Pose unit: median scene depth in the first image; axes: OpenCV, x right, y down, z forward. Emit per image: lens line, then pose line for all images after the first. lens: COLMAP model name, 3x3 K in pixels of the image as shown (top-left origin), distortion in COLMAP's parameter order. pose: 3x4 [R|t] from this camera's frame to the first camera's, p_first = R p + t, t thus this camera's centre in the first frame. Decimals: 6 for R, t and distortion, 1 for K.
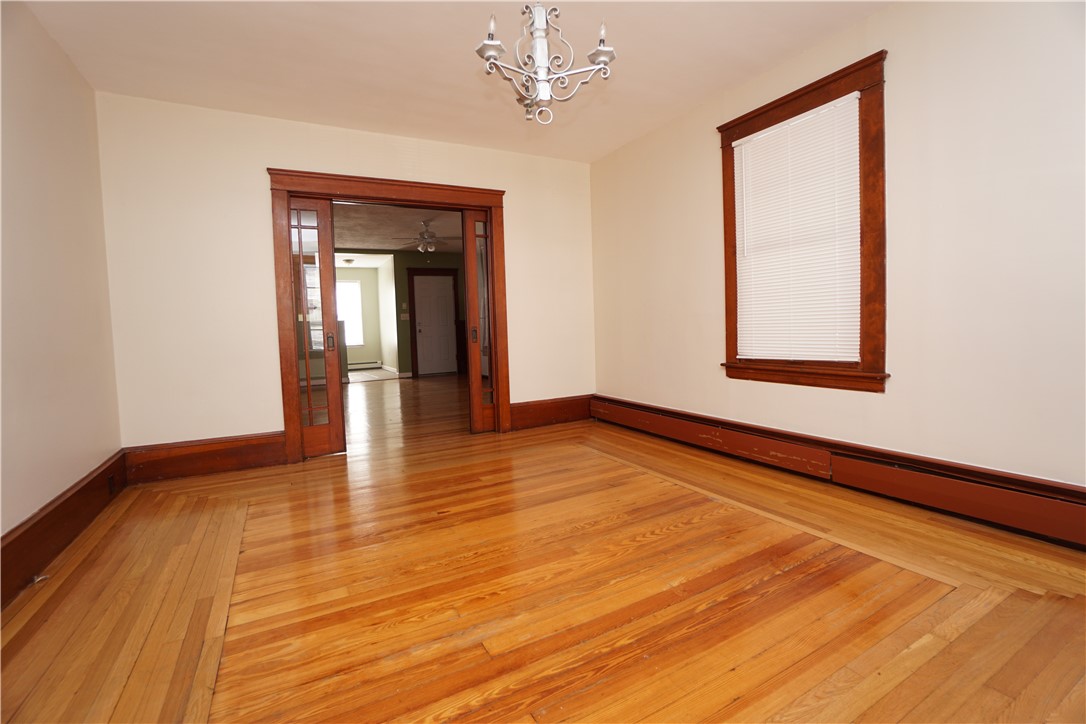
lens RADIAL K [[478.0, 0, 541.9], [0, 478.0, 352.9], [0, 0, 1]] dist [-0.065425, 0.024825]
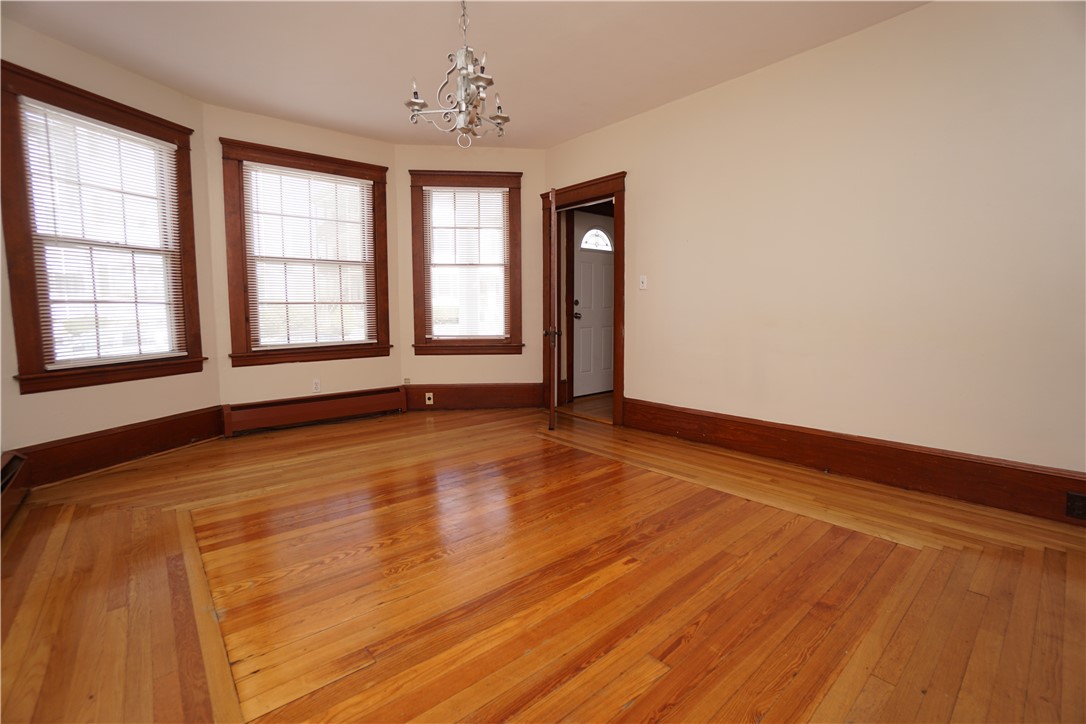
lens RADIAL K [[478.0, 0, 541.9], [0, 478.0, 352.9], [0, 0, 1]] dist [-0.065425, 0.024825]
pose [[-0.978330, 0.056755, -0.199121, 0.059380], [0.025427, 0.987352, 0.156493, -0.111234], [0.205484, 0.148039, -0.967399, 1.674989]]
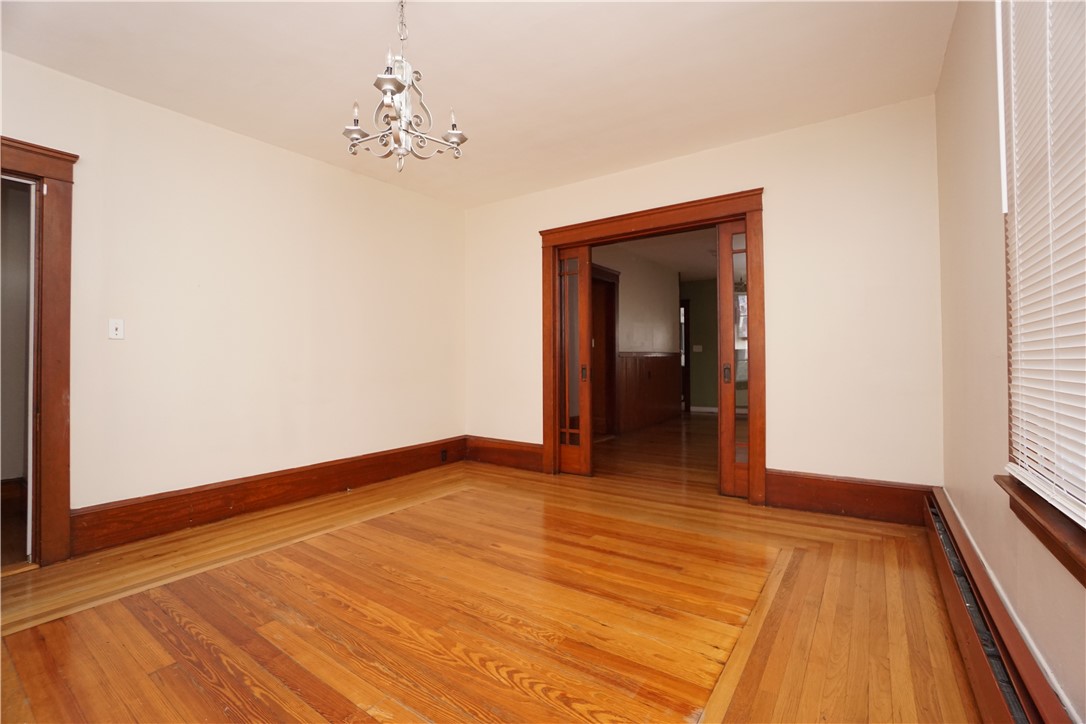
lens RADIAL K [[478.0, 0, 541.9], [0, 478.0, 352.9], [0, 0, 1]] dist [-0.065425, 0.024825]
pose [[0.436369, 0.013890, -0.899661, 0.770228], [-0.058732, 0.998188, -0.013076, -0.075782], [0.897849, 0.058545, 0.436394, 0.627845]]
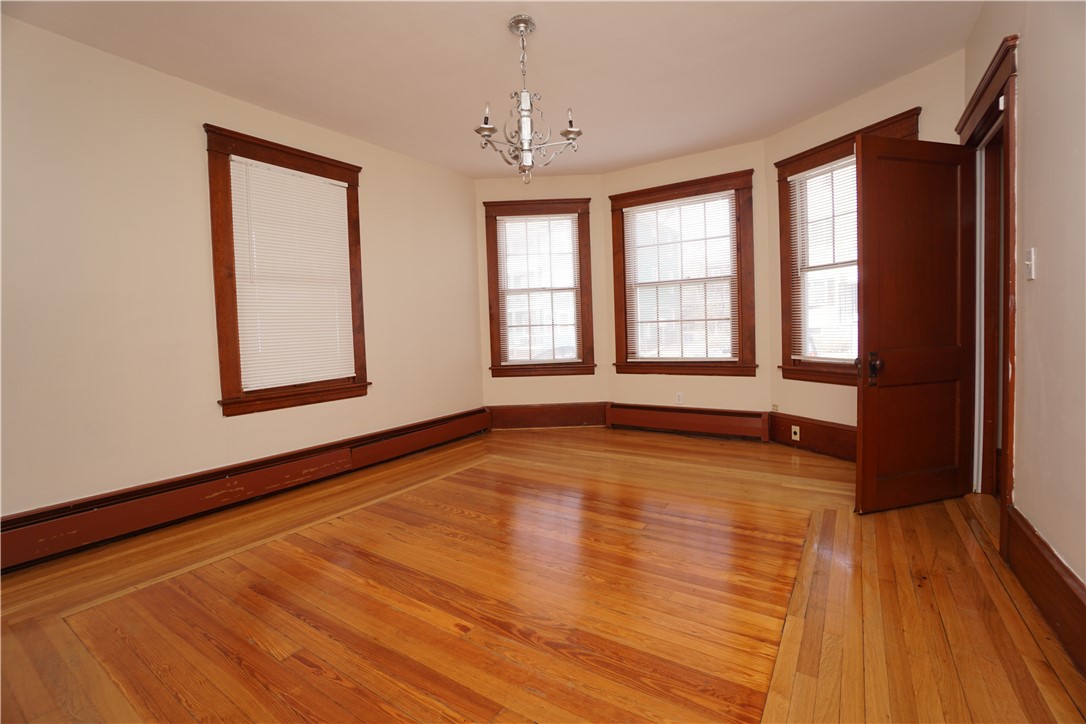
lens RADIAL K [[478.0, 0, 541.9], [0, 478.0, 352.9], [0, 0, 1]] dist [-0.065425, 0.024825]
pose [[-0.457815, 0.005514, 0.889030, -0.850132], [0.100841, 0.993849, 0.045765, -0.060000], [-0.883310, 0.110602, -0.455555, 1.177848]]
